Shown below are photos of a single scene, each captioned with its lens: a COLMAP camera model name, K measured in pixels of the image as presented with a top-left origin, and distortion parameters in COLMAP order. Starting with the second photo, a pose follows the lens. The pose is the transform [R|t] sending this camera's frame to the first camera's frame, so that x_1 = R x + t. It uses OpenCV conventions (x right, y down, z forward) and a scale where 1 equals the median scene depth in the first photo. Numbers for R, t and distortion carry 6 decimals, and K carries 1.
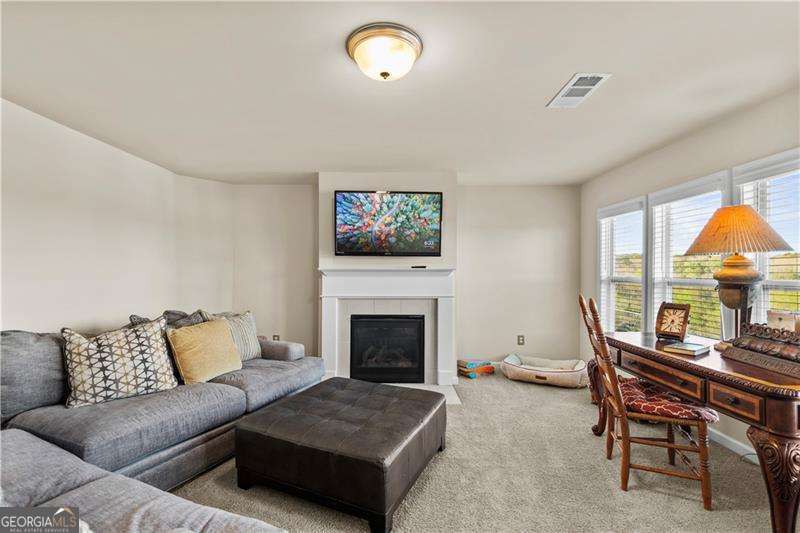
lens RADIAL K [[357.0, 0, 396.7], [0, 357.0, 270.4], [0, 0, 1]] dist [-0.001914, -0.000074]
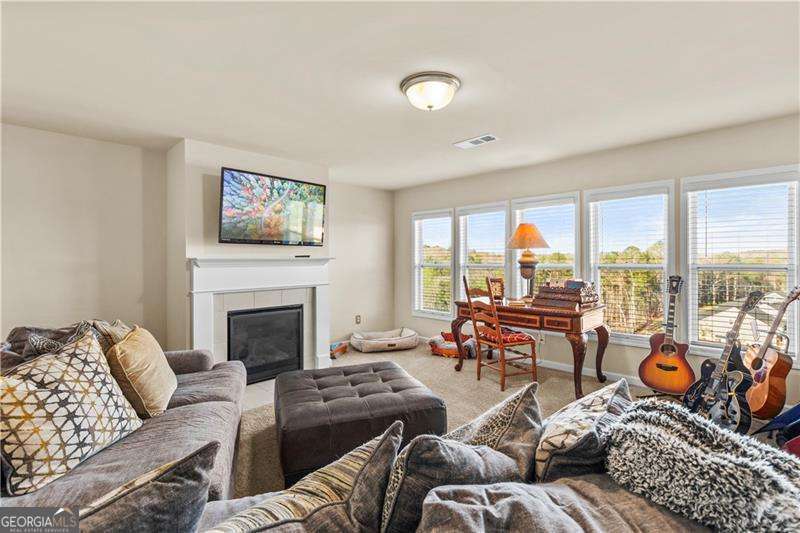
lens RADIAL K [[372.6, 0, 401.0], [0, 372.6, 262.9], [0, 0, 1]] dist [-0.001226, -0.000384]
pose [[0.704170, -0.012378, 0.709924, -0.503625], [0.006334, 0.999918, 0.011152, -0.000692], [-0.710003, -0.003356, 0.704190, 0.065503]]
